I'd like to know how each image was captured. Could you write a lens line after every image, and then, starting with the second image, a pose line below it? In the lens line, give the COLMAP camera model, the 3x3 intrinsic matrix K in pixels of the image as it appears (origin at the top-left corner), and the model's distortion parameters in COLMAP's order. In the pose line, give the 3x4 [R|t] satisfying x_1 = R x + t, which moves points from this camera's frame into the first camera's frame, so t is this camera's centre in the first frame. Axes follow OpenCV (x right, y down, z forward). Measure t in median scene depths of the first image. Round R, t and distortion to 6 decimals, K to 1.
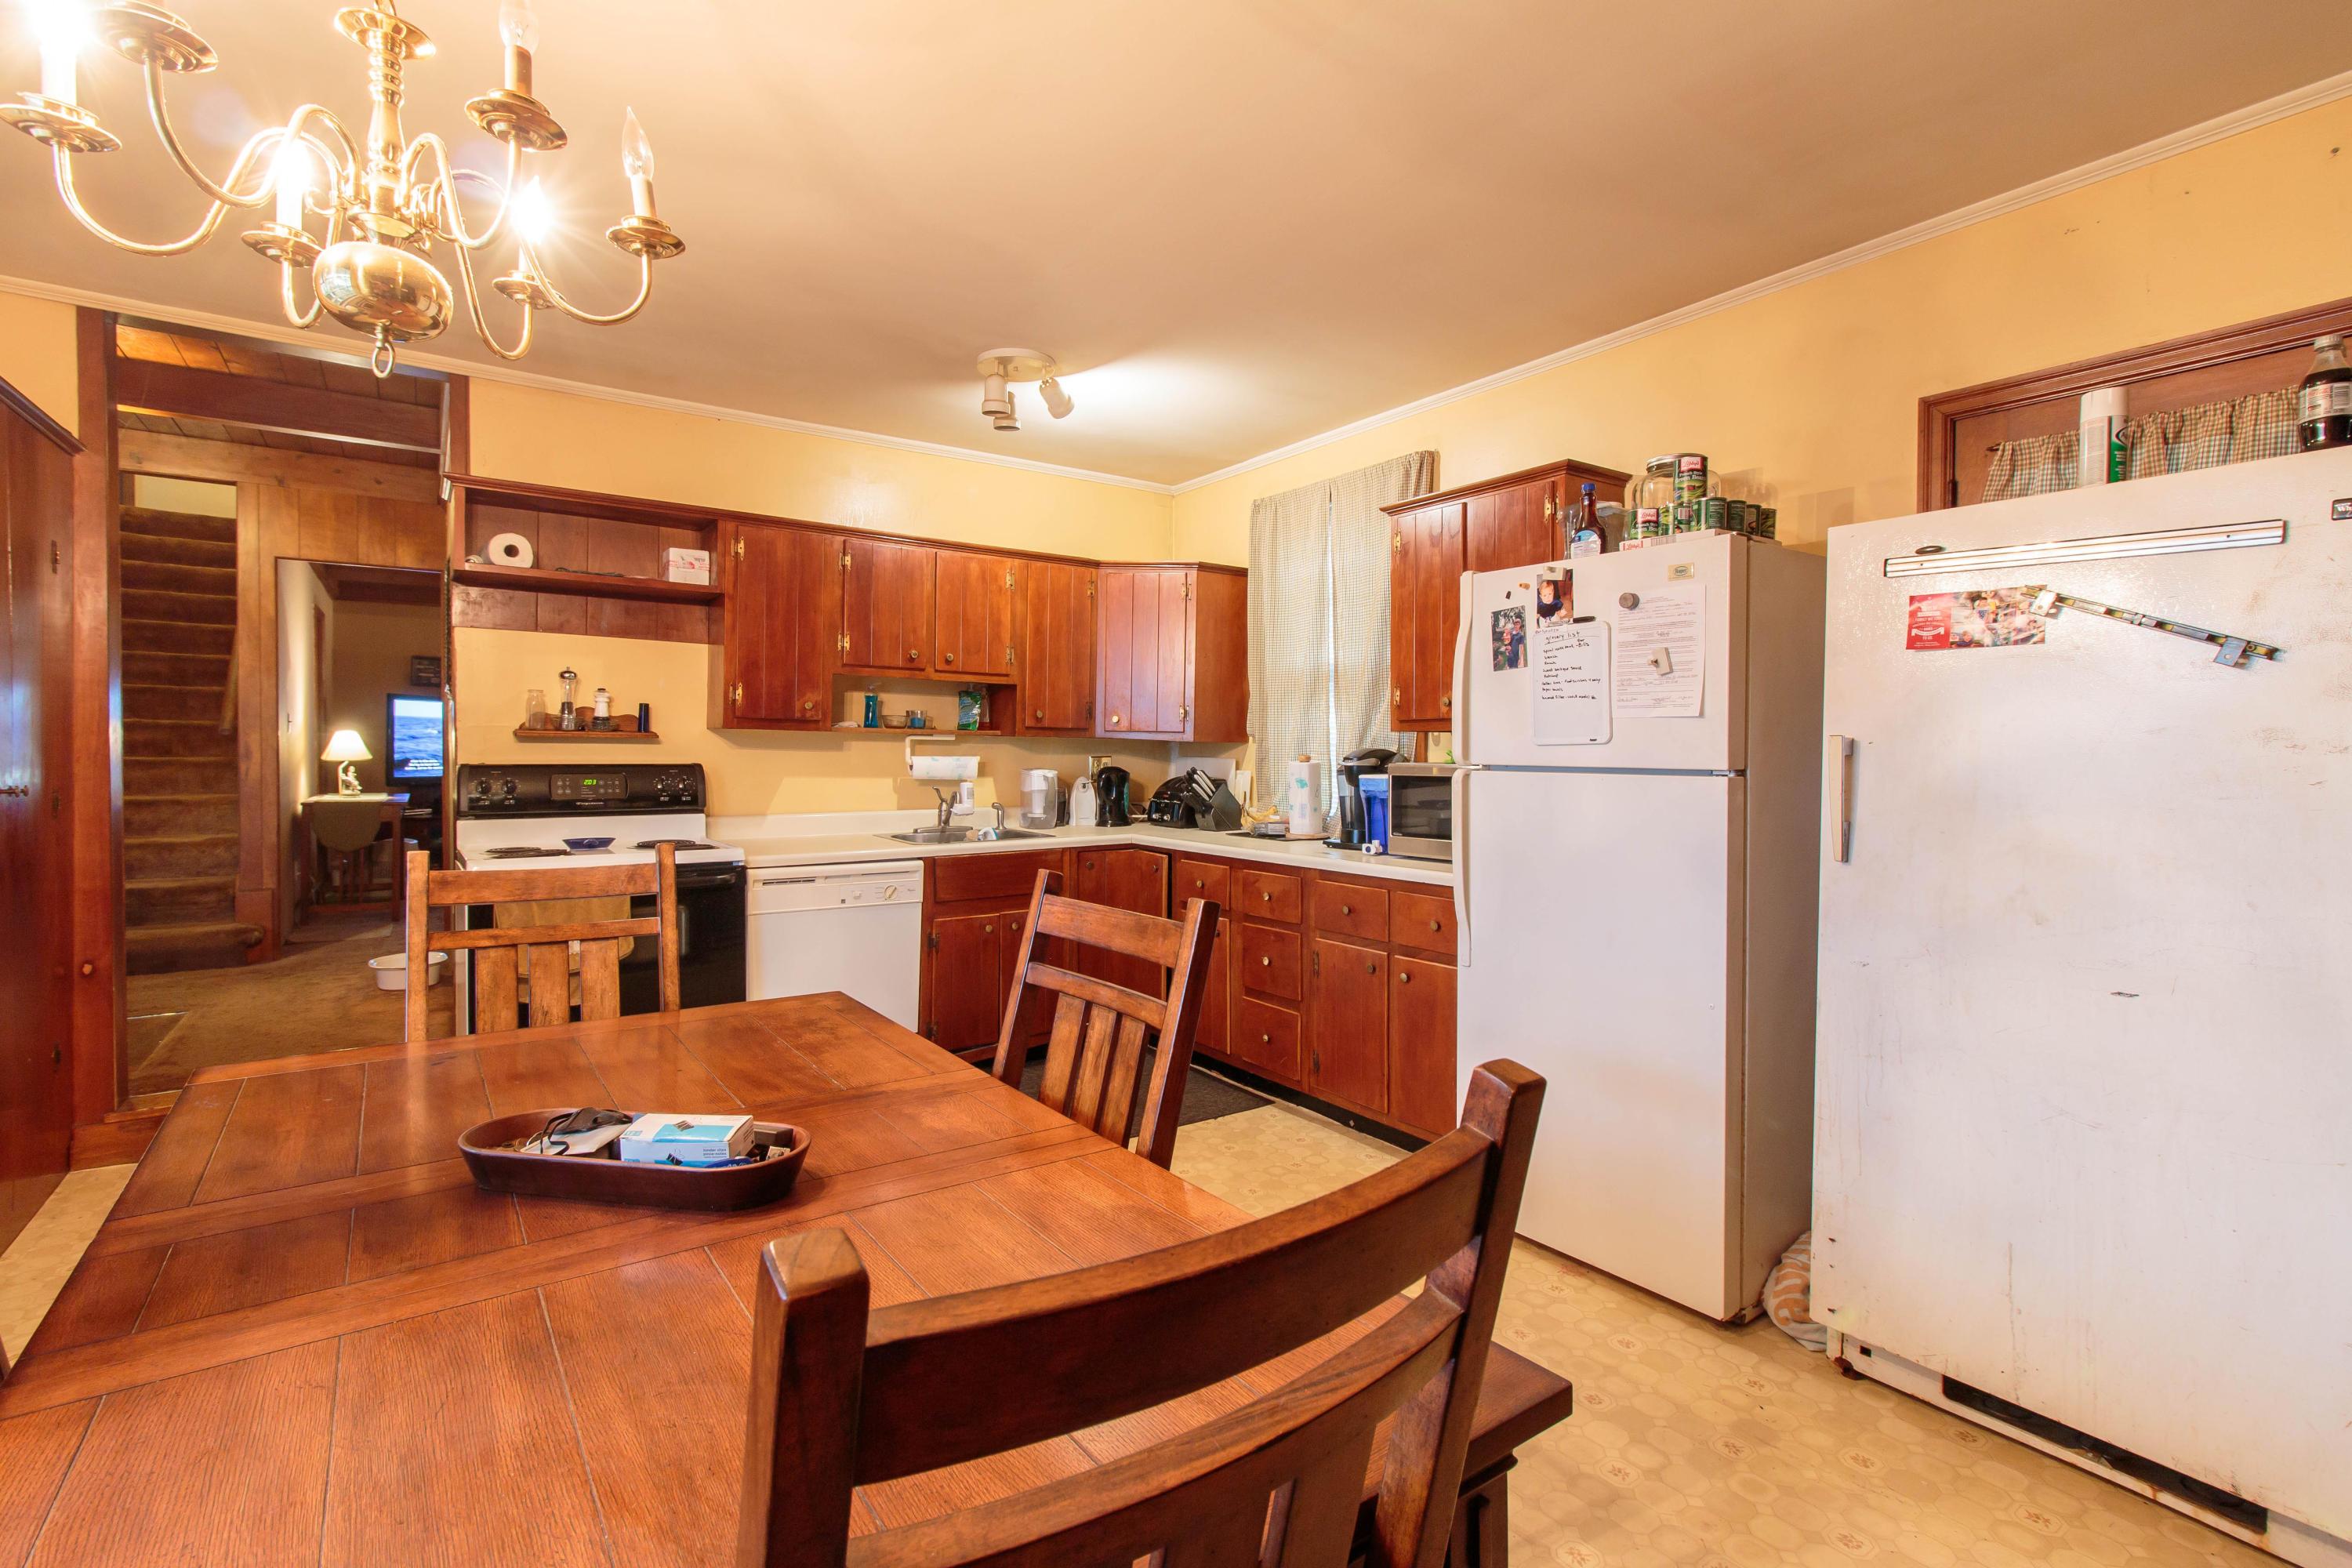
lens RADIAL K [[1089.9, 0, 1184.5], [0, 1089.9, 767.3], [0, 0, 1]] dist [0.003363, -0.001152]
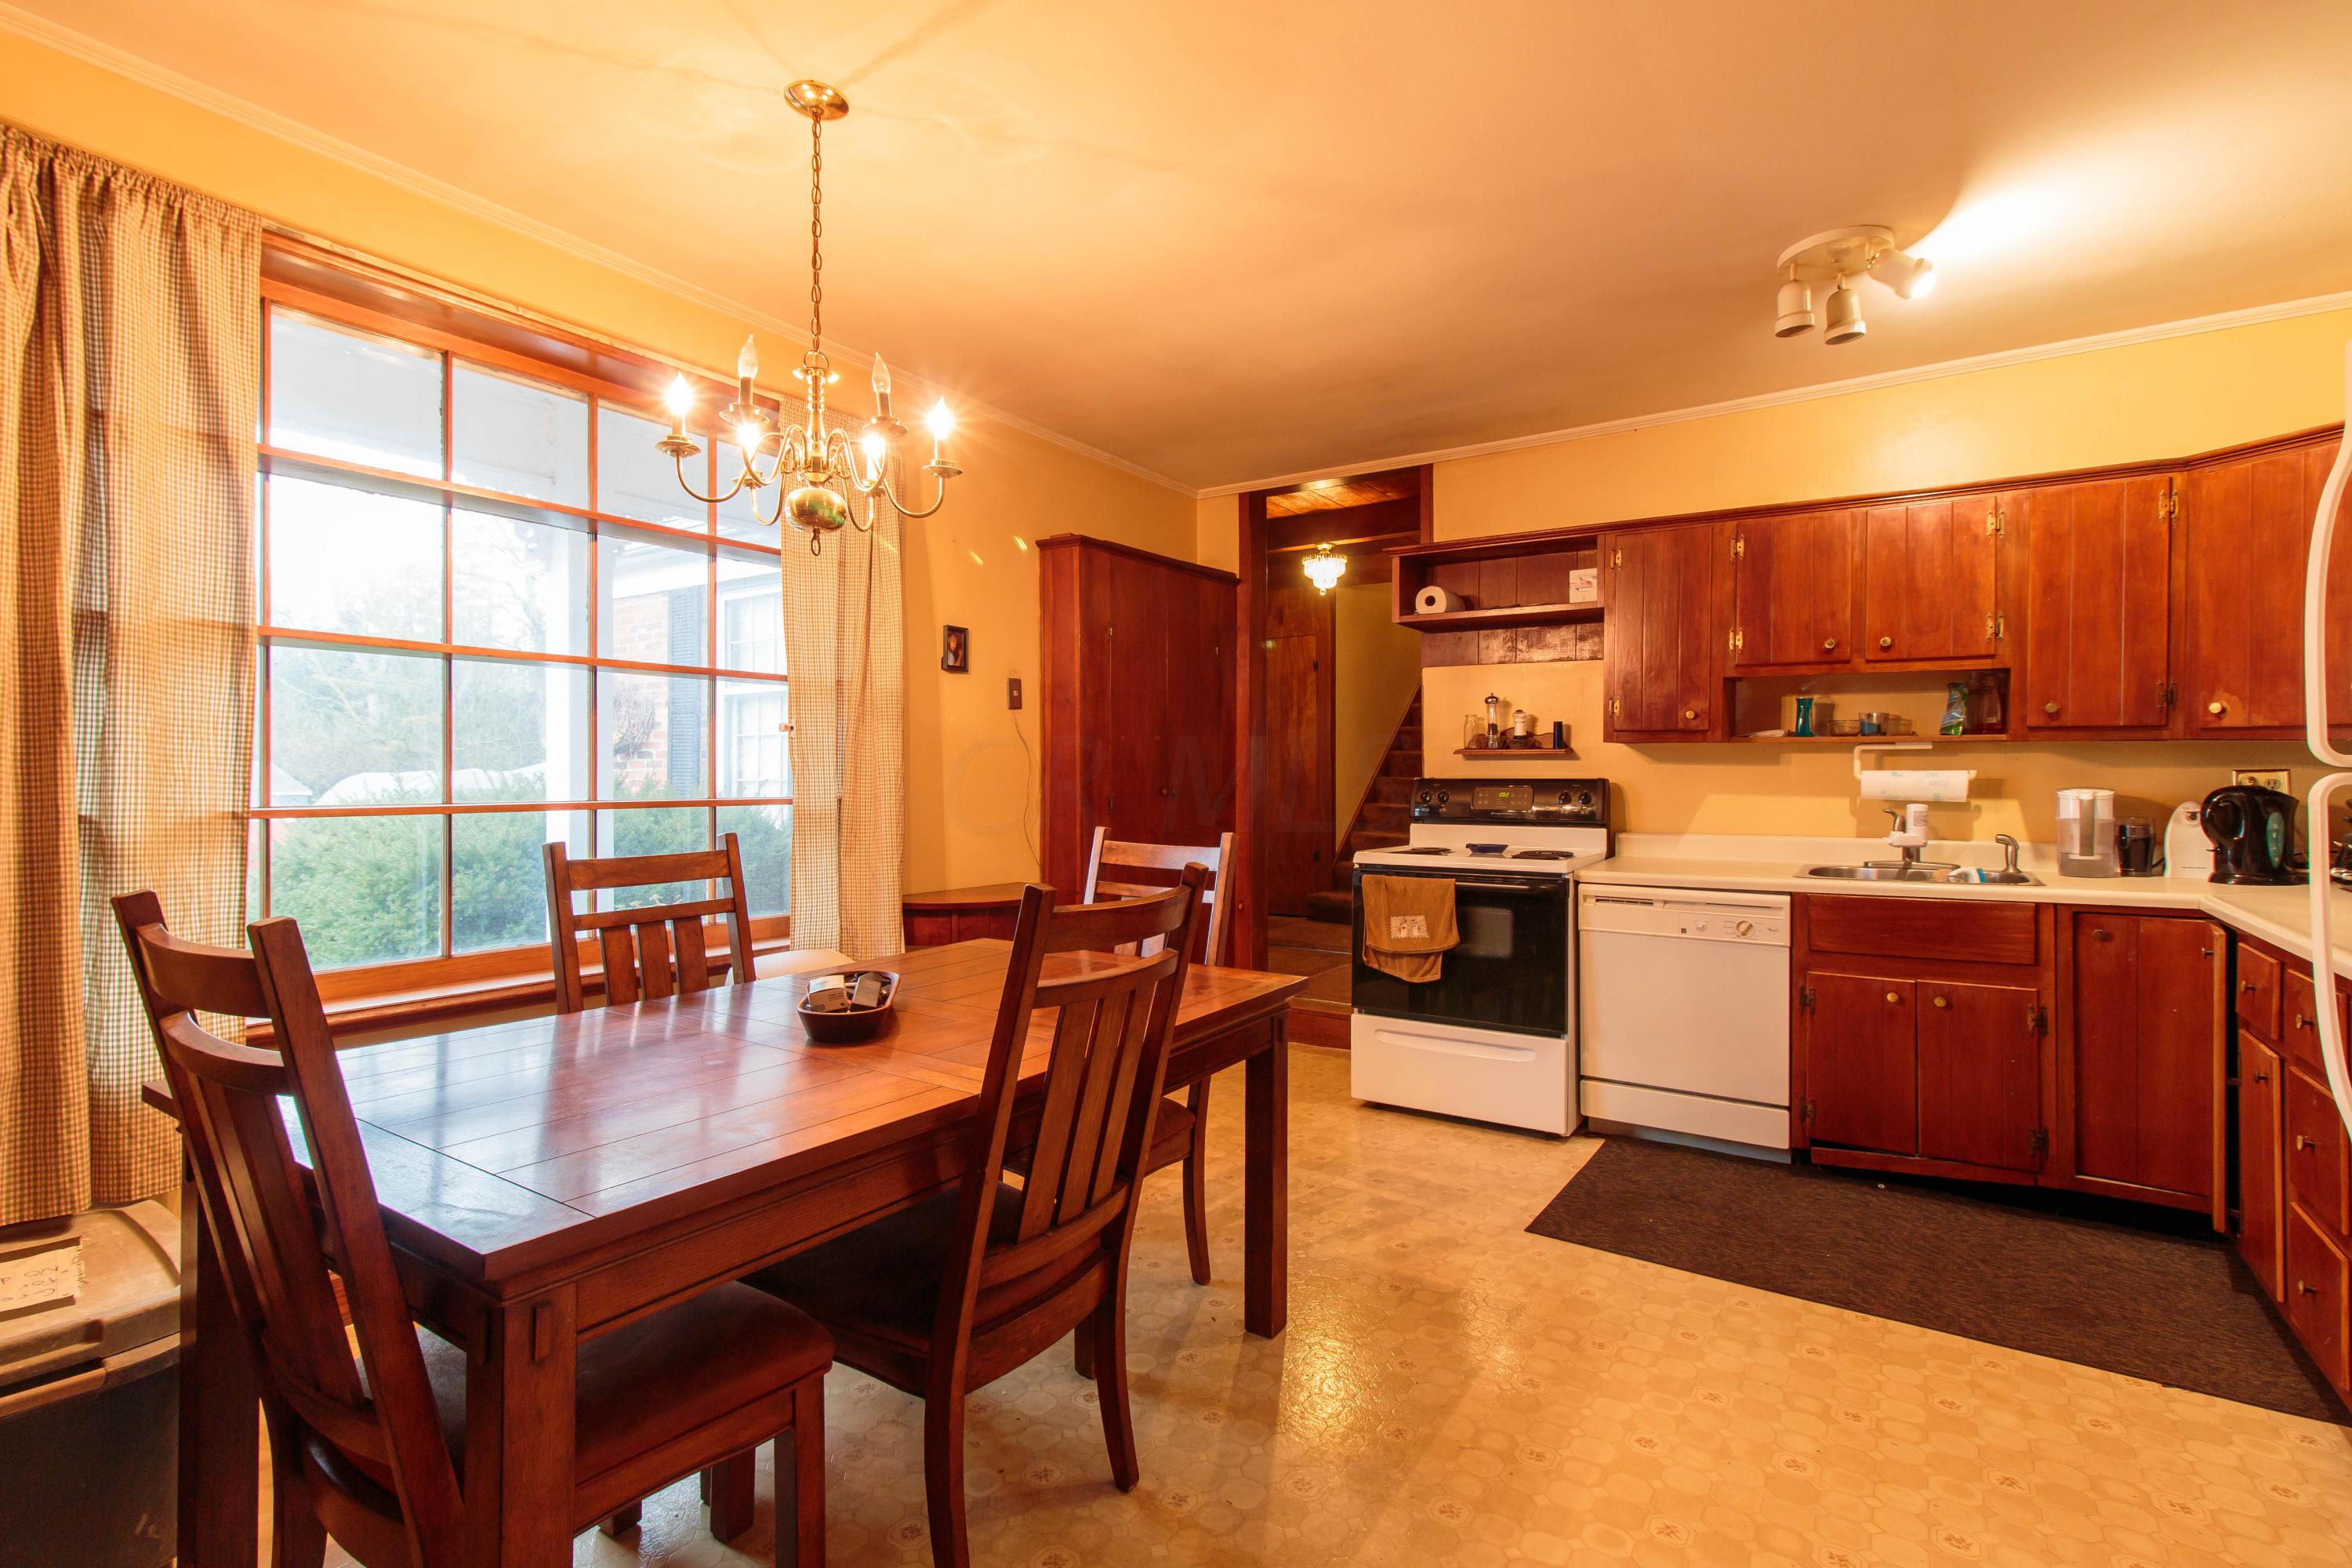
lens RADIAL K [[1089.9, 0, 1155.2], [0, 1089.9, 775.4], [0, 0, 1]] dist [0.003363, -0.001152]
pose [[0.340016, -0.006248, -0.940399, 0.367754], [-0.013587, 0.999841, -0.011556, 0.010988], [0.940321, 0.016707, 0.339877, 0.272785]]
